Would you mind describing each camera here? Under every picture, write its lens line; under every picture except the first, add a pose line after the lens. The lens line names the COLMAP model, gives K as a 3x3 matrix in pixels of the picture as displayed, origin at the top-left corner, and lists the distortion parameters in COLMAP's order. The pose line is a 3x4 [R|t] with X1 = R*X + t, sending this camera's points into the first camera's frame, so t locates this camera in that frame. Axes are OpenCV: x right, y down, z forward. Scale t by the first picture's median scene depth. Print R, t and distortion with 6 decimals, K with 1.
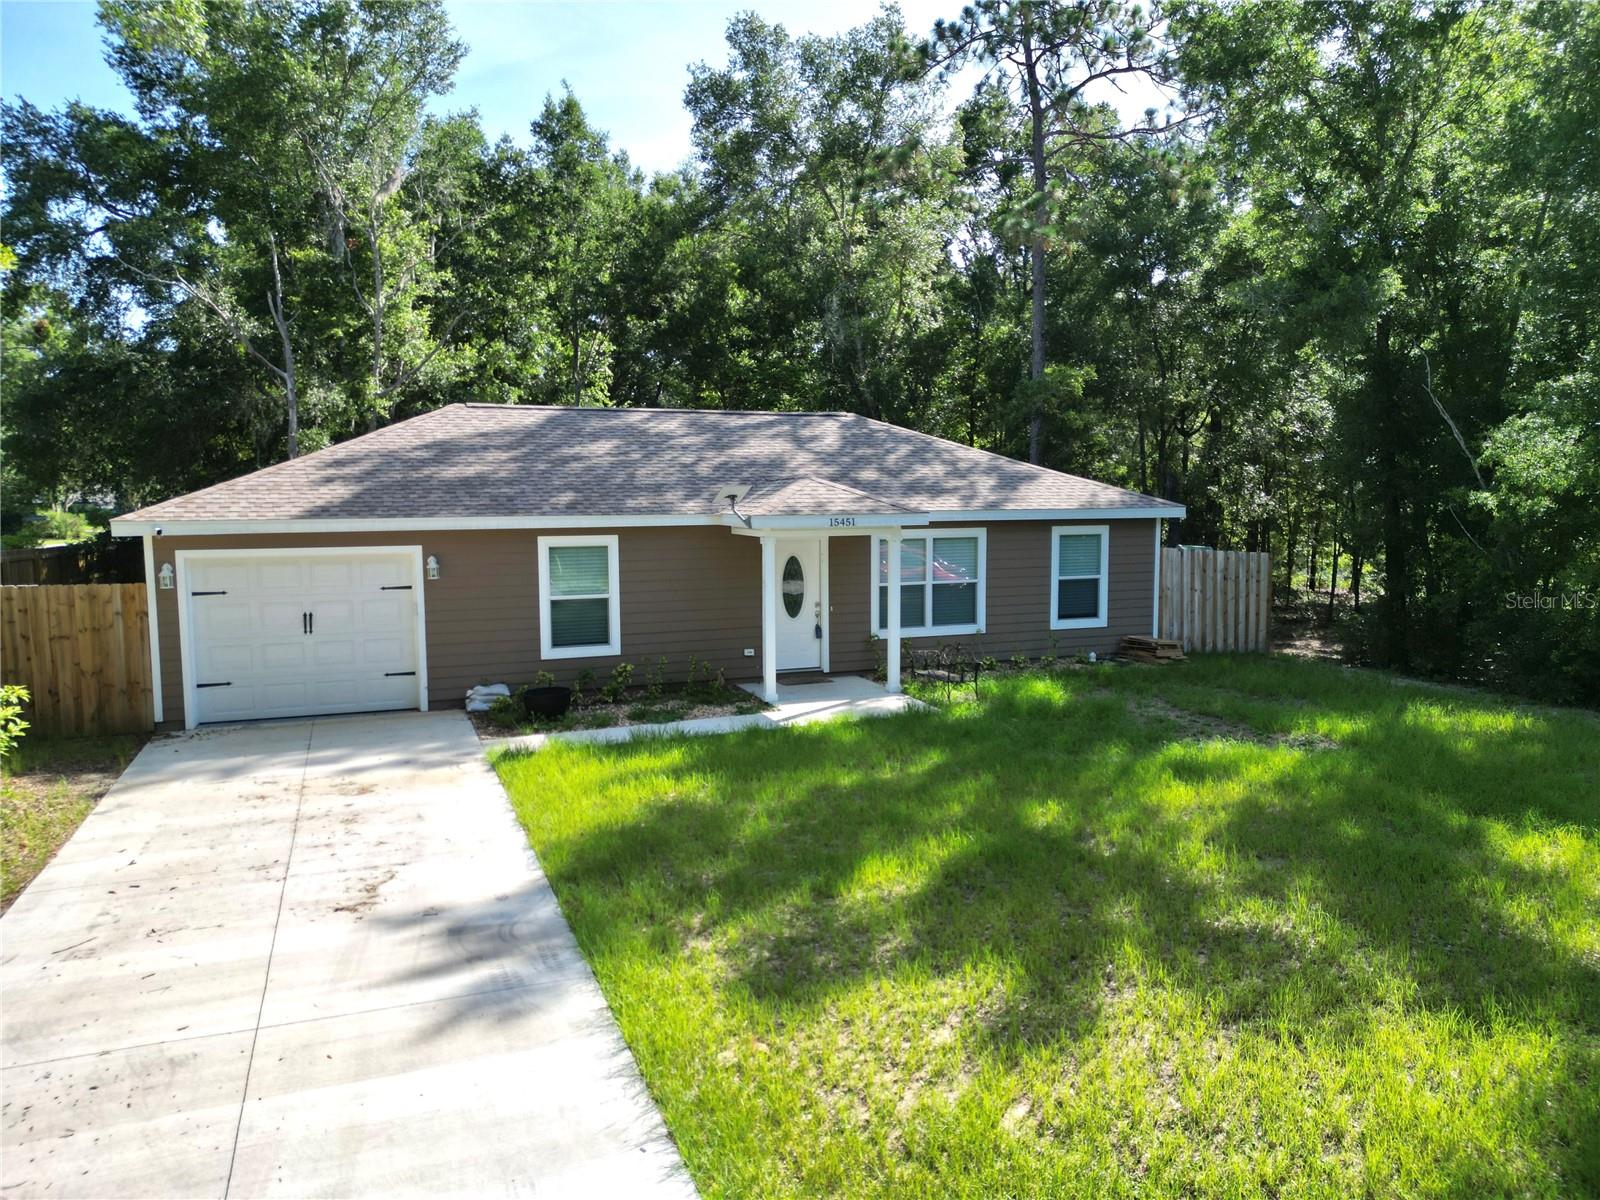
lens RADIAL K [[1121.4, 0, 806.6], [0, 1121.4, 593.7], [0, 0, 1]] dist [0.051091, -0.045845]
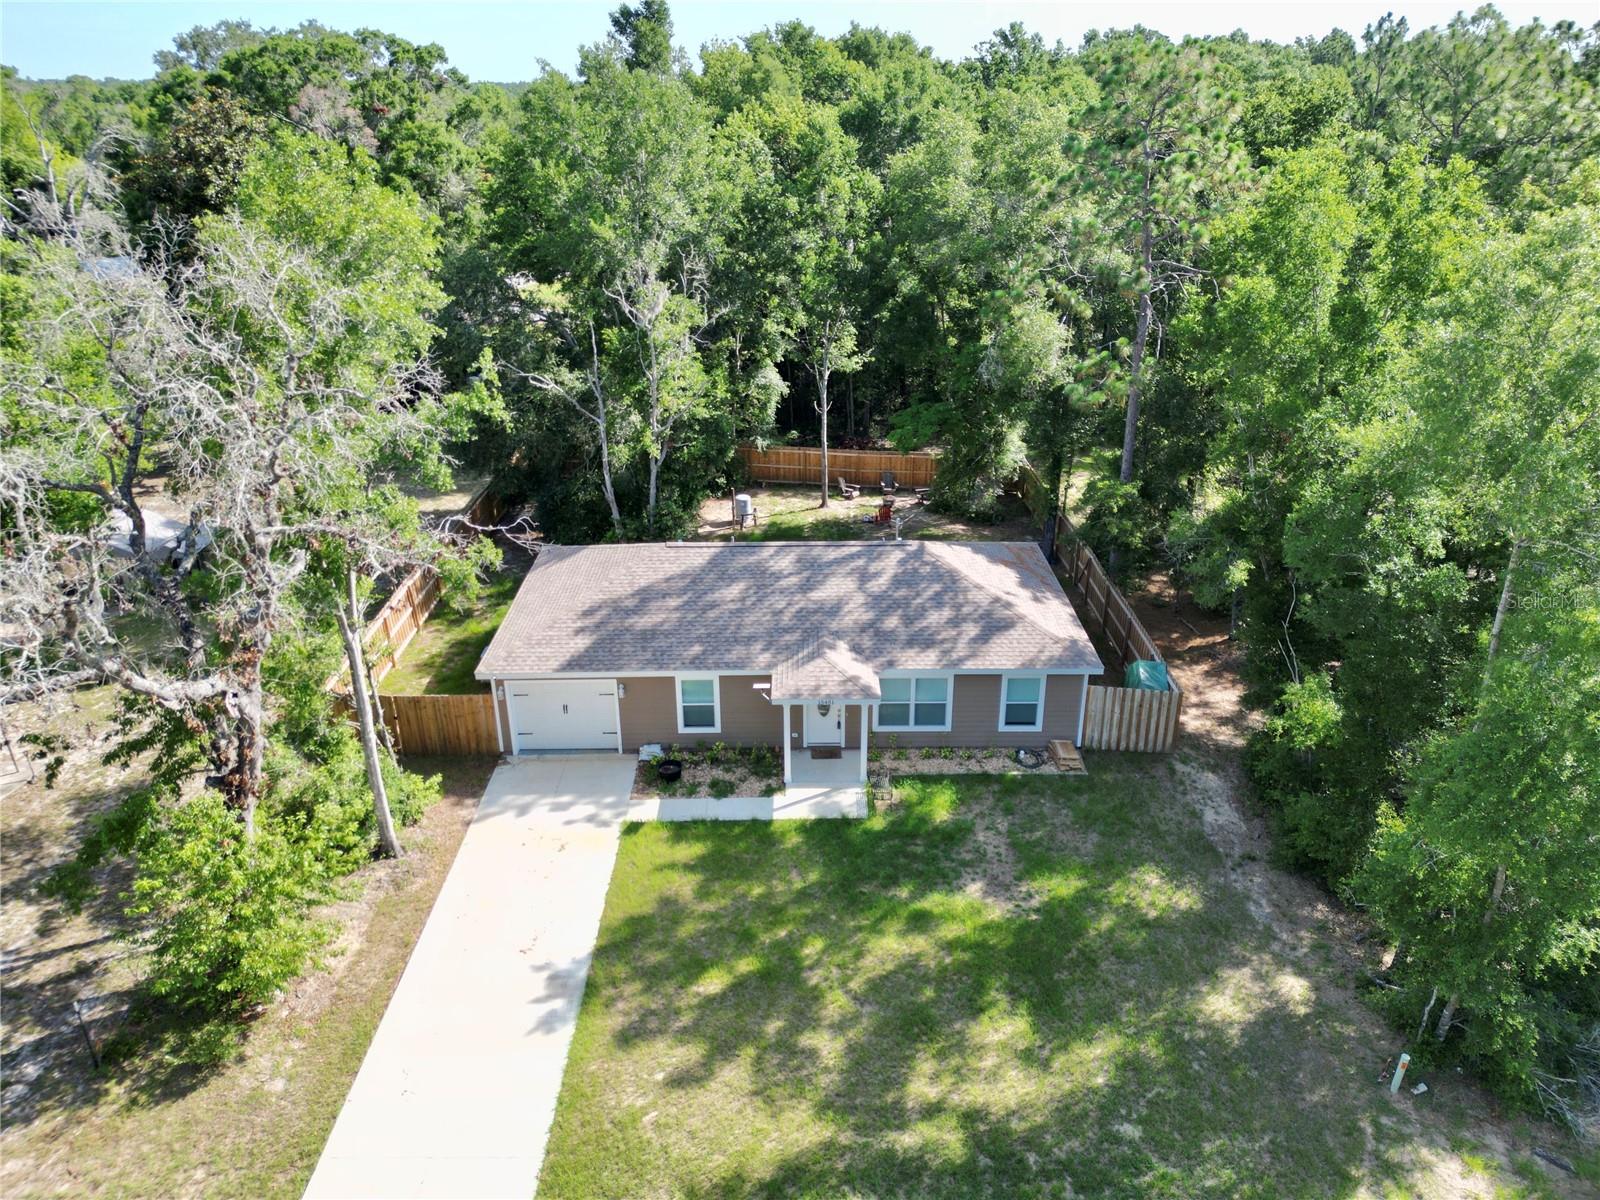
lens RADIAL K [[1121.4, 0, 799.7], [0, 1121.4, 601.3], [0, 0, 1]] dist [0.051091, -0.045845]
pose [[0.932272, 0.153858, -0.327408, 0.481306], [-0.036584, 0.940507, 0.337800, -0.713252], [0.359903, -0.302944, 0.882437, -0.464478]]
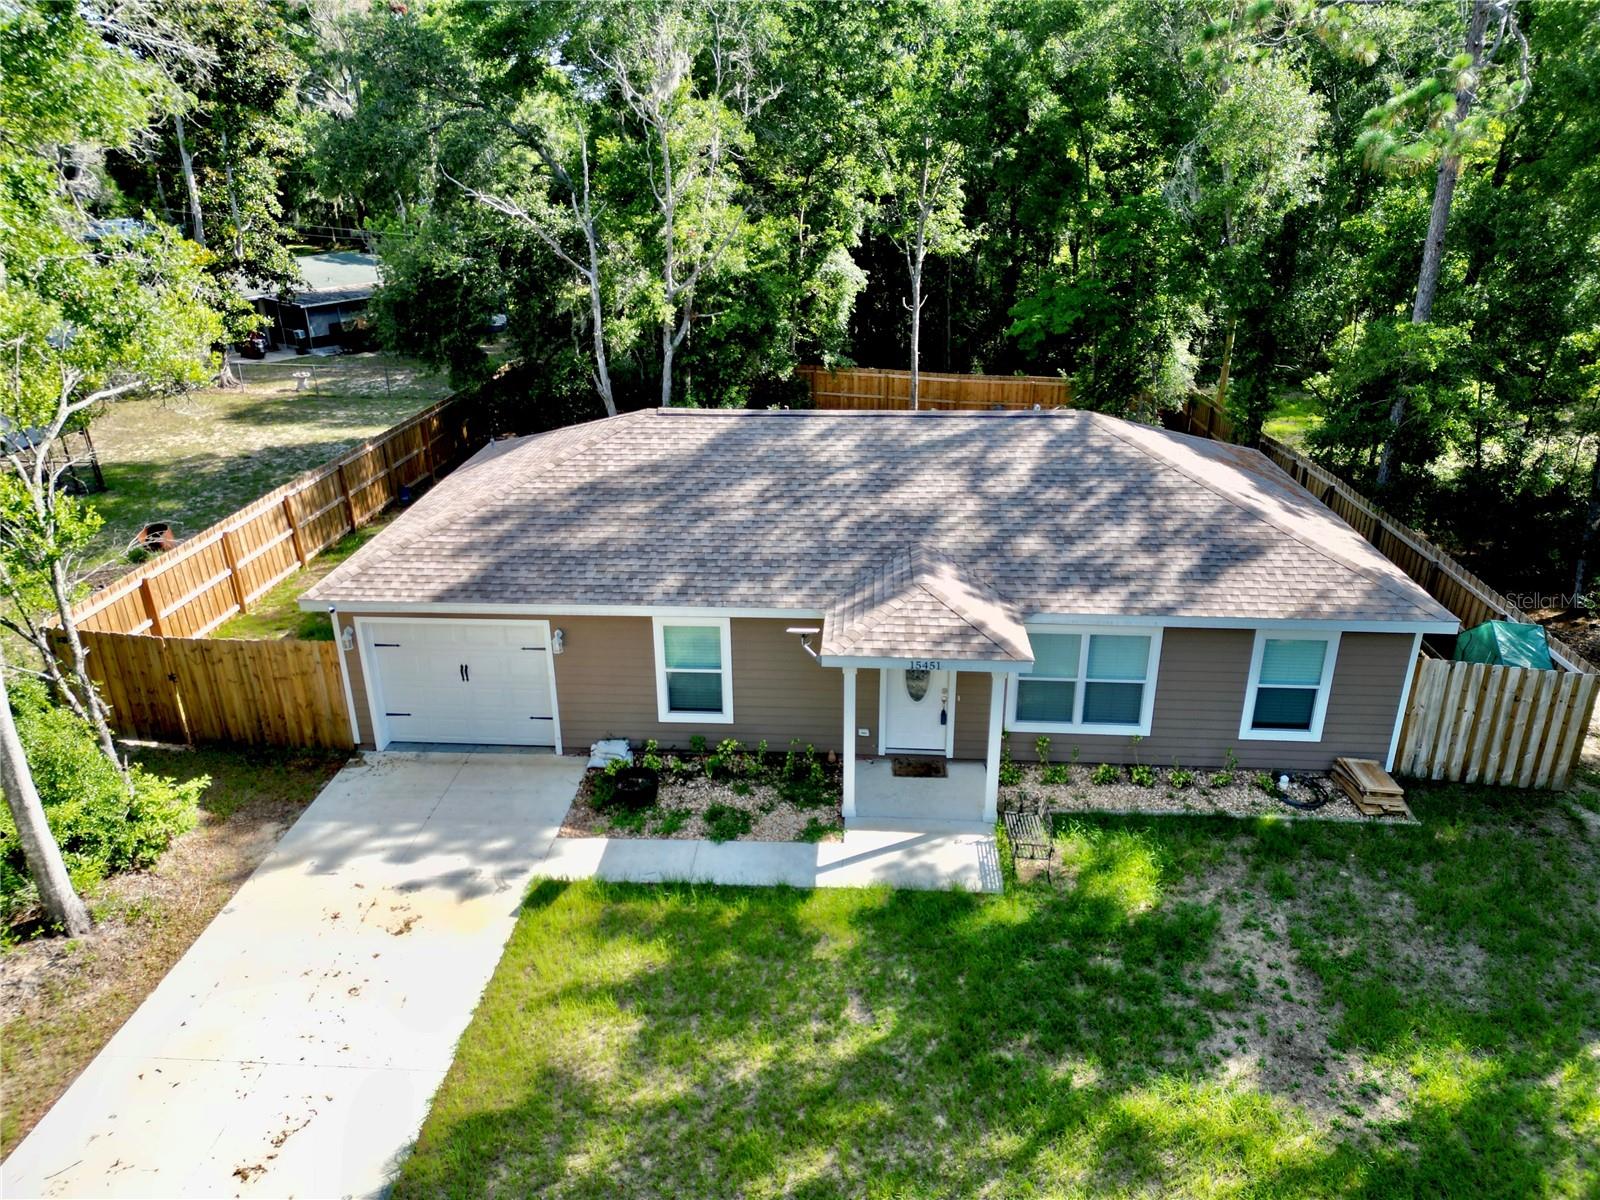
lens RADIAL K [[1121.4, 0, 794.0], [0, 1121.4, 593.0], [0, 0, 1]] dist [0.051091, -0.045845]
pose [[0.902144, 0.164537, -0.398828, 0.256807], [-0.038792, 0.951613, 0.304842, -0.349972], [0.429688, -0.259540, 0.864874, 0.150797]]
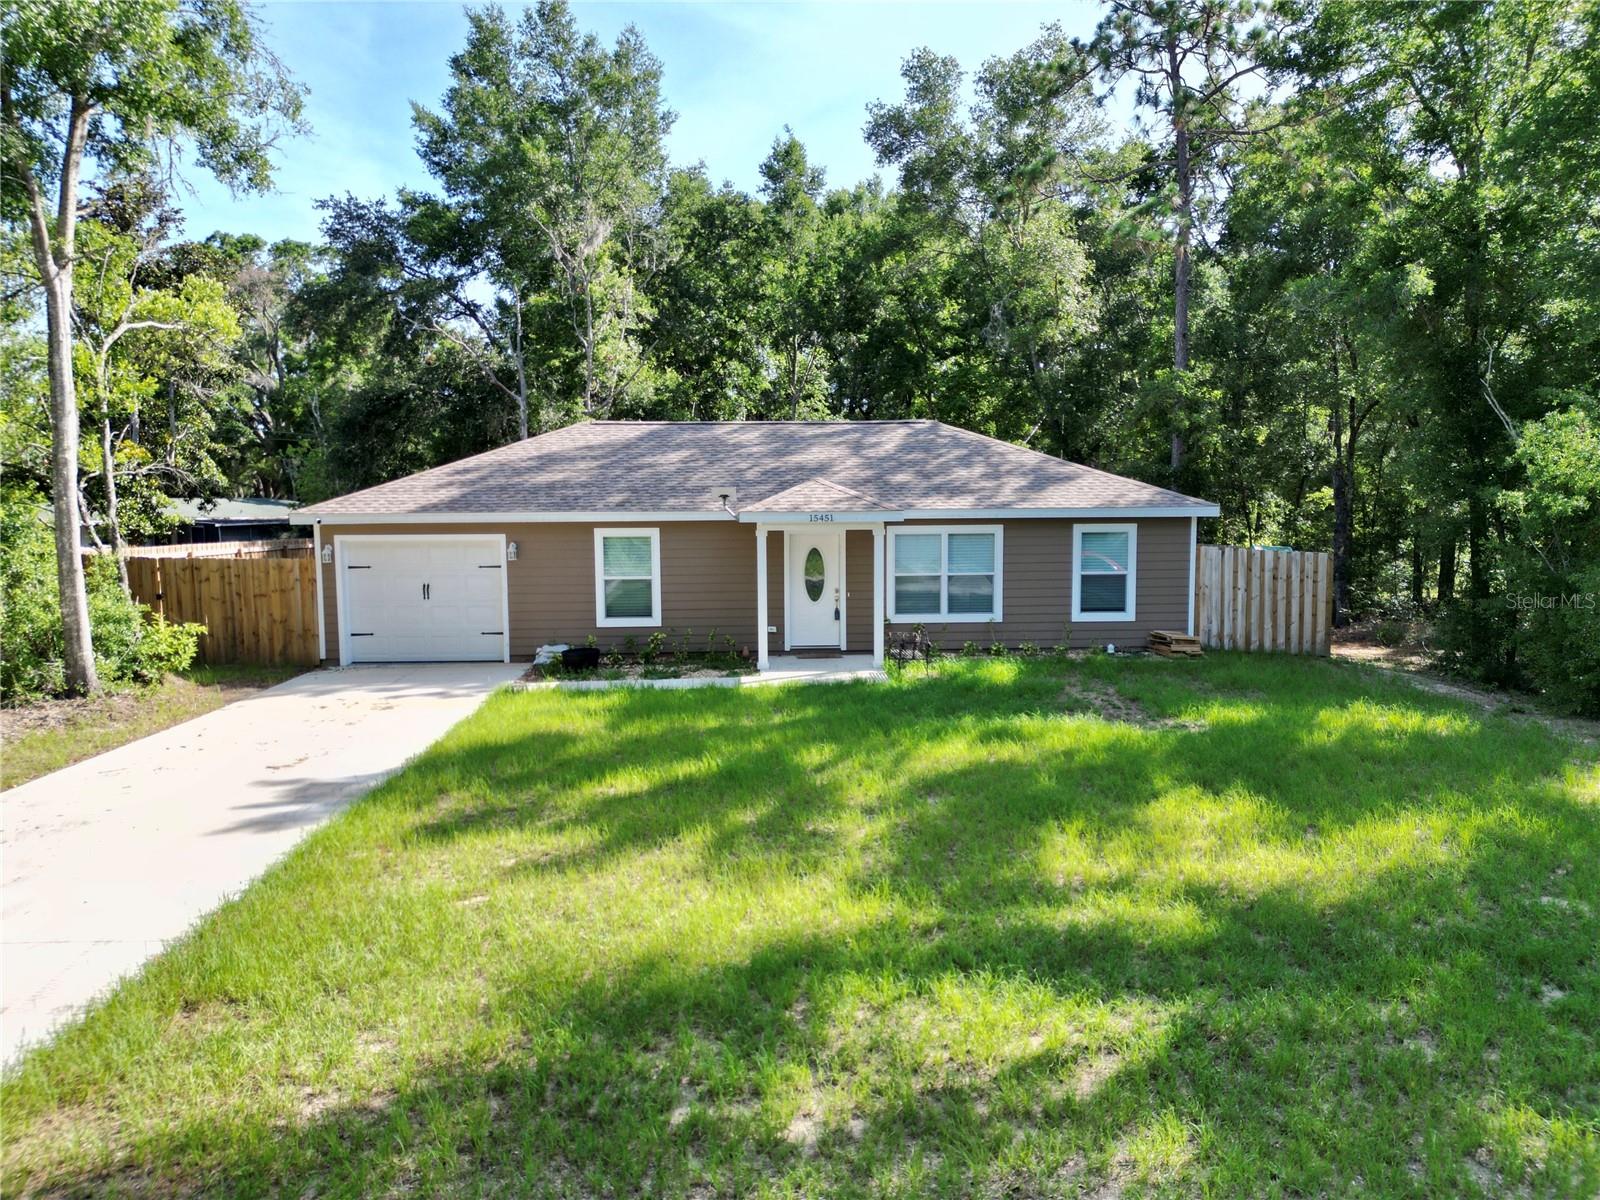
lens RADIAL K [[1121.4, 0, 801.4], [0, 1121.4, 593.4], [0, 0, 1]] dist [0.051091, -0.045845]
pose [[0.946338, 0.027487, -0.322007, 0.343190], [-0.027823, 0.999607, 0.003561, 0.009582], [0.321978, 0.005589, 0.946731, -0.096630]]
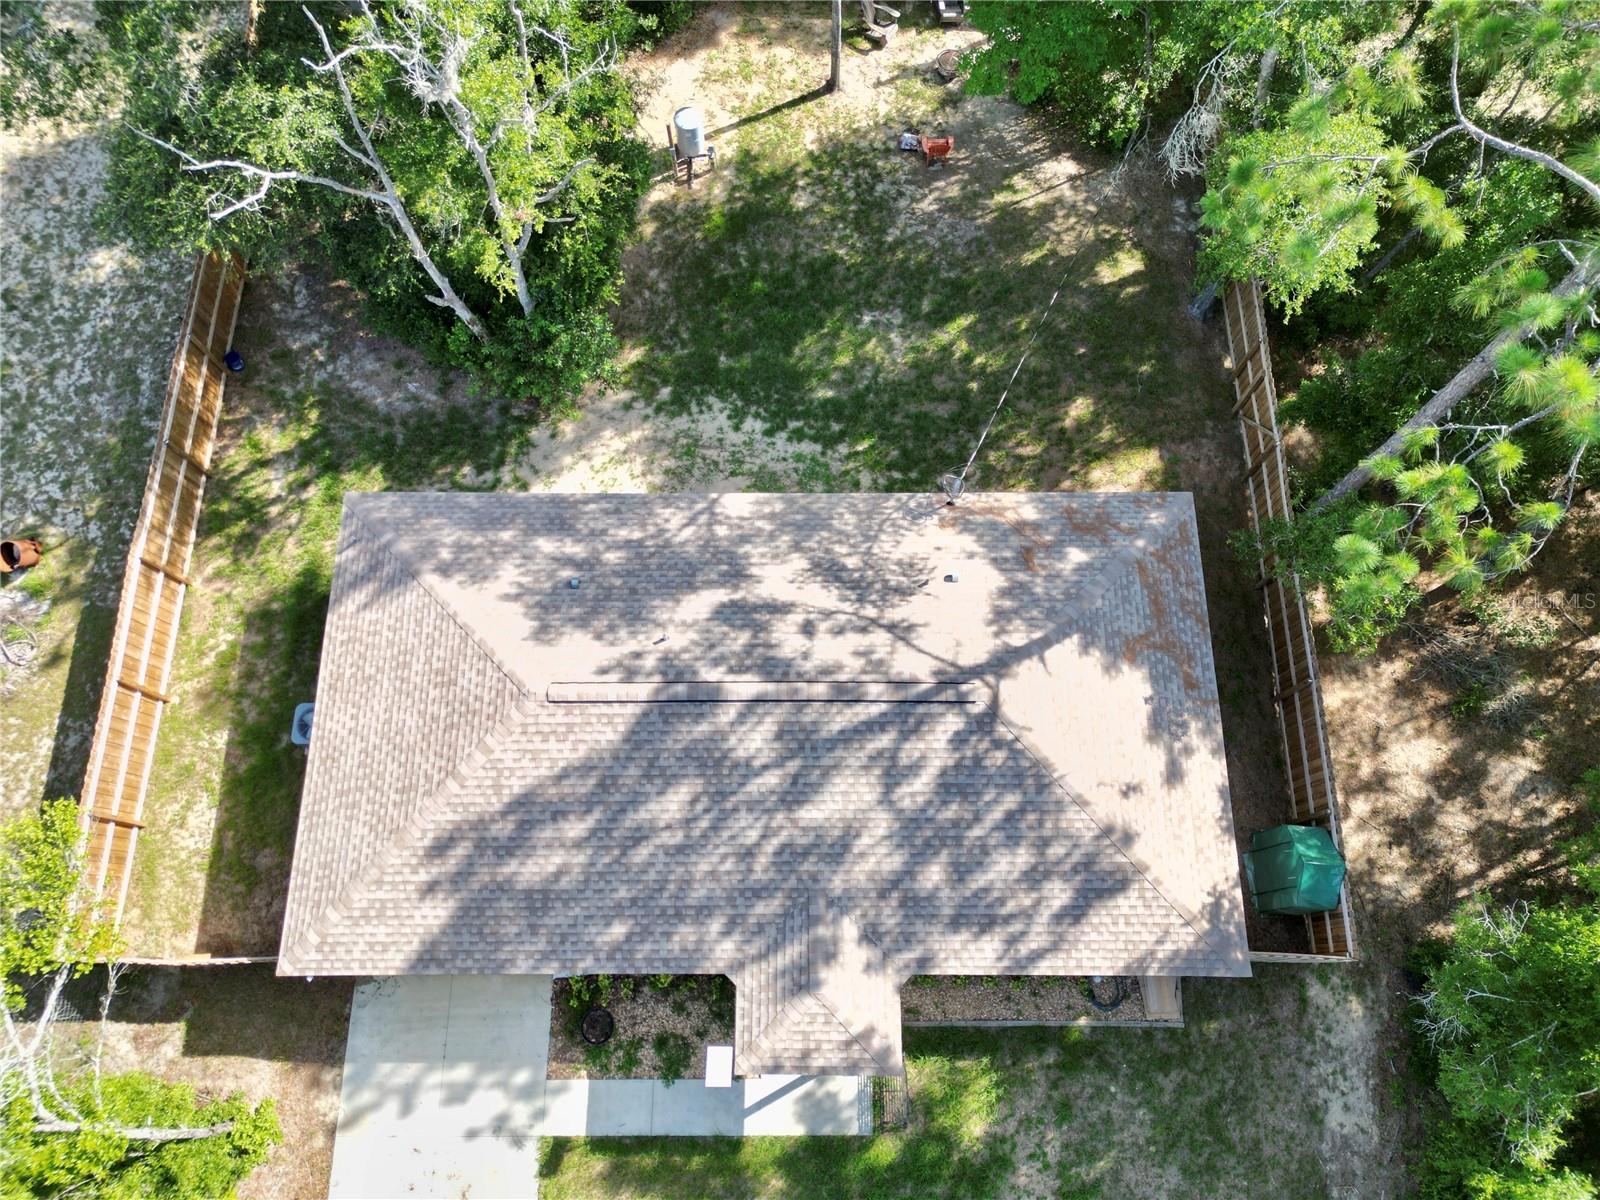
lens RADIAL K [[1121.4, 0, 797.2], [0, 1121.4, 598.9], [0, 0, 1]] dist [0.051091, -0.045845]
pose [[0.929988, 0.352962, -0.102665, -0.040273], [-0.044157, 0.384540, 0.922052, -1.182429], [0.364928, -0.852964, 0.373203, 0.858288]]
